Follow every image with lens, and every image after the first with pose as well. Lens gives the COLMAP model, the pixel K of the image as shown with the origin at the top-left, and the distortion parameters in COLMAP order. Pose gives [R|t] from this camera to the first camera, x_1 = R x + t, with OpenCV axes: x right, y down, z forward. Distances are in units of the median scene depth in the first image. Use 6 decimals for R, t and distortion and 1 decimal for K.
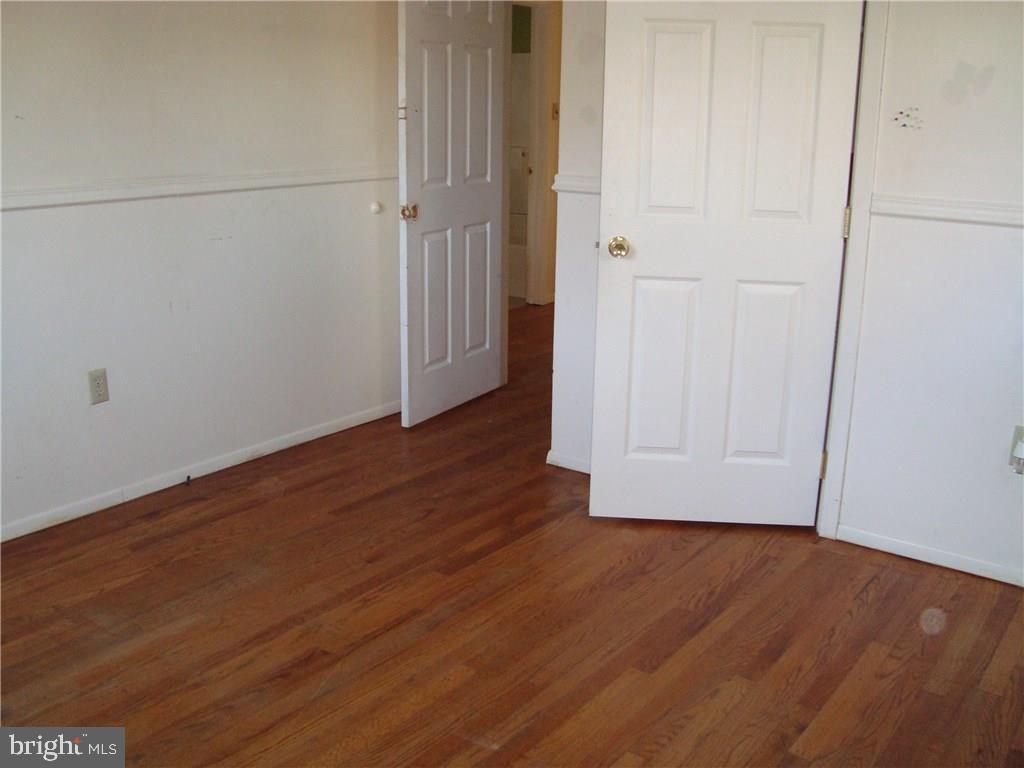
lens RADIAL K [[994.4, 0, 514.8], [0, 994.4, 389.5], [0, 0, 1]] dist [-0.146429, 0.000000]
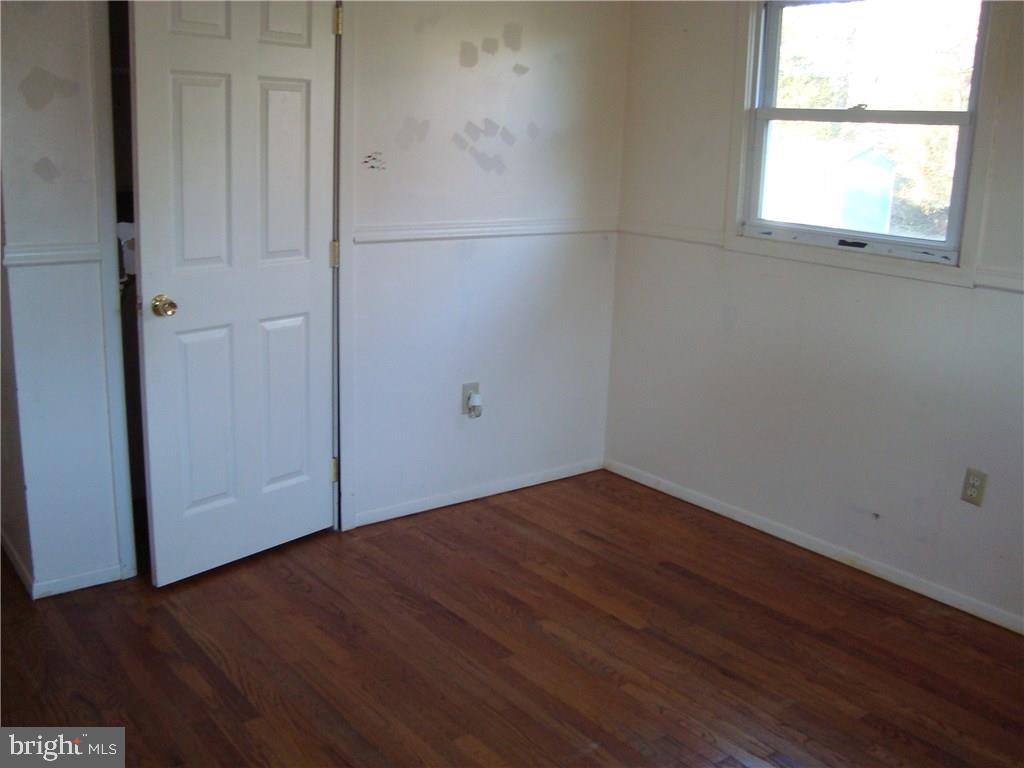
lens RADIAL K [[994.4, 0, 515.4], [0, 994.4, 380.6], [0, 0, 1]] dist [-0.146429, 0.000000]
pose [[0.253272, -0.234726, 0.938487, -0.764665], [0.231296, 0.956674, 0.176855, -0.197175], [-0.939338, 0.172276, 0.296590, 0.516878]]
